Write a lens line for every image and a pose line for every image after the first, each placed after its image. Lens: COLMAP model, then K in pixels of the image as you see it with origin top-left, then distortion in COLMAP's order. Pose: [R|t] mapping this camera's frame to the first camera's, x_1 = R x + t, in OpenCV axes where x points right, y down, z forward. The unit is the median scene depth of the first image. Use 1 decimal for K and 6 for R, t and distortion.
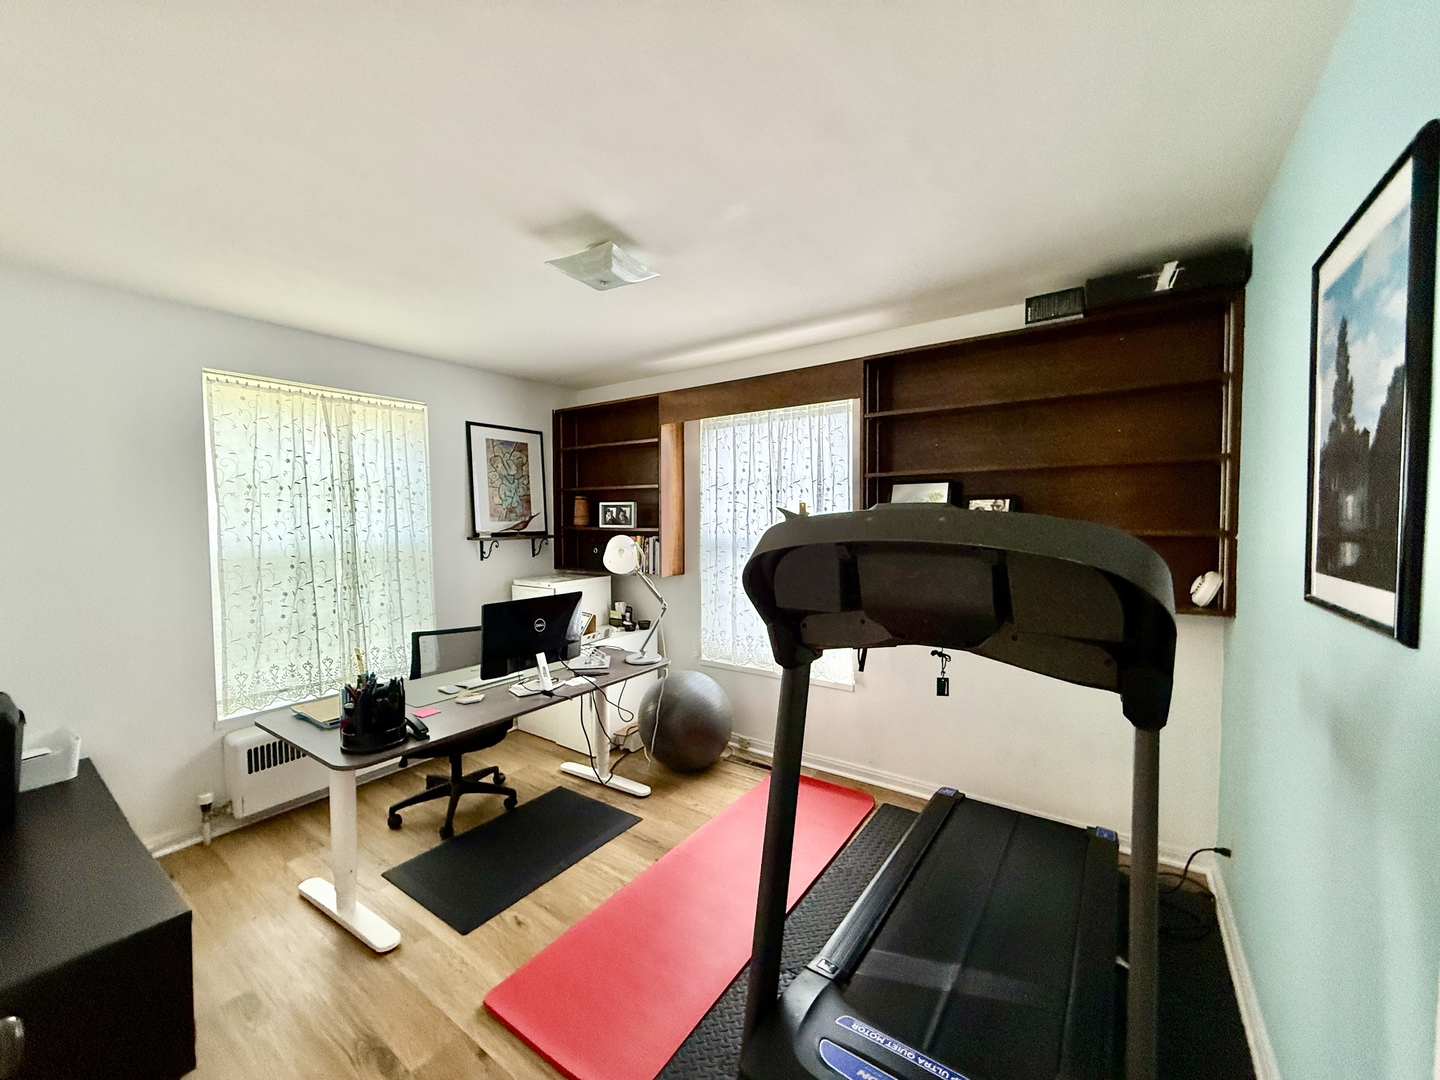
lens RADIAL K [[574.1, 0, 716.4], [0, 574.1, 537.9], [0, 0, 1]] dist [-0.000840, -0.000325]
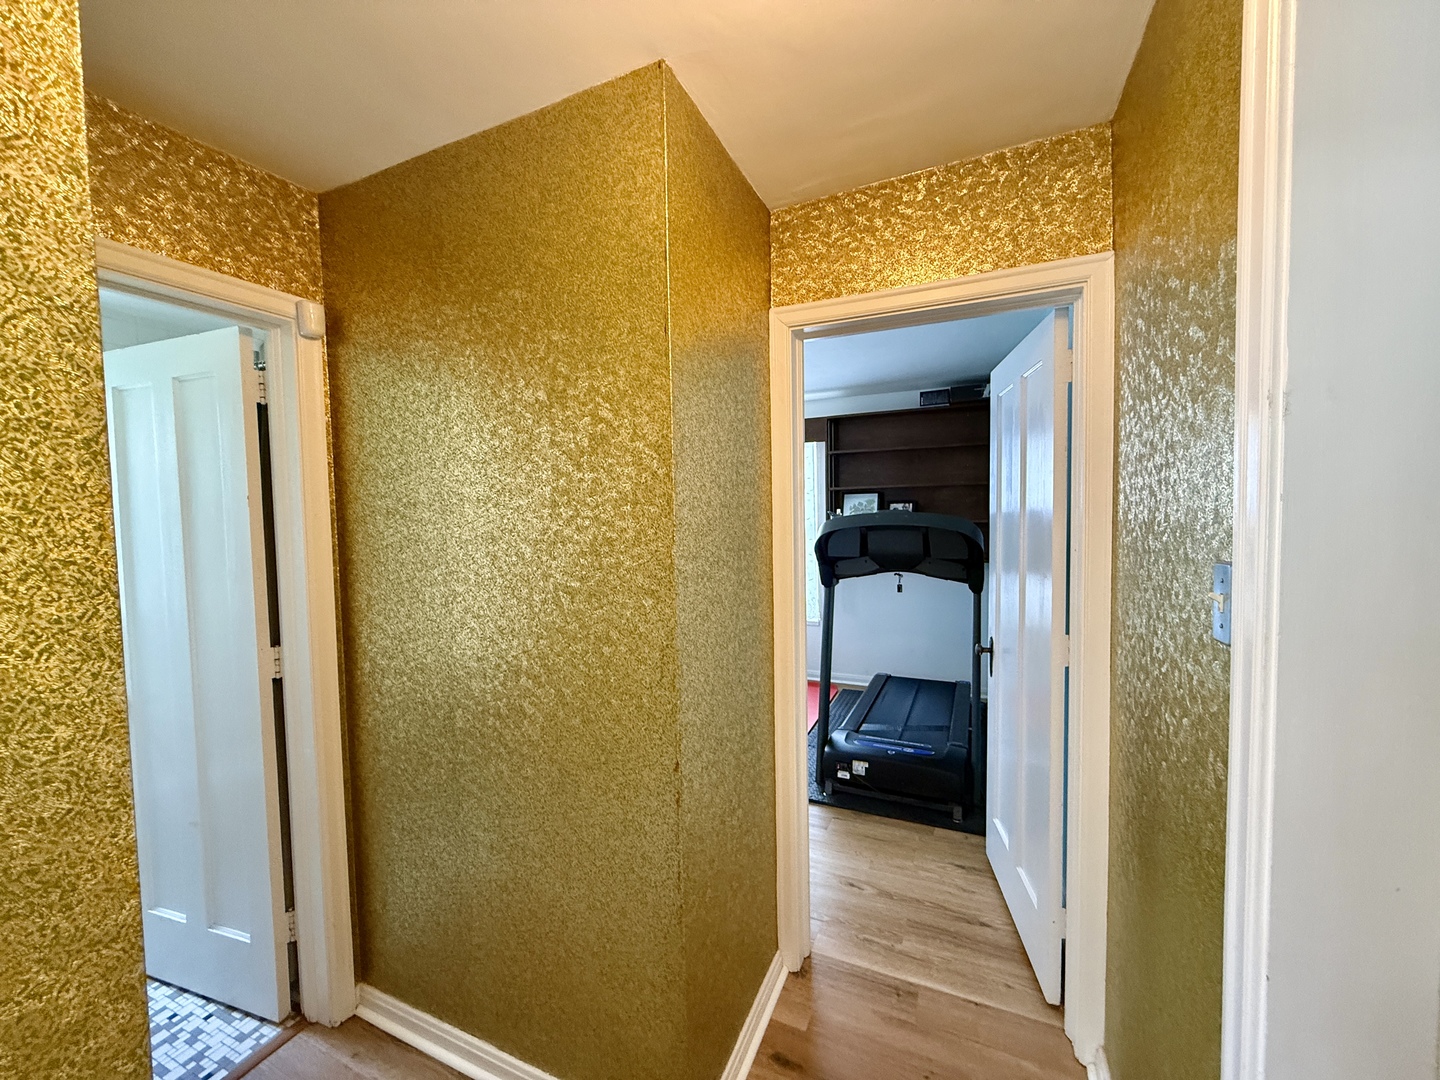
lens RADIAL K [[574.1, 0, 719.7], [0, 574.1, 541.9], [0, 0, 1]] dist [-0.000840, -0.000325]
pose [[0.980092, -0.022817, 0.197226, -0.437005], [0.020723, 0.999705, 0.012674, 0.016203], [-0.197457, -0.008334, 0.980276, -0.637434]]
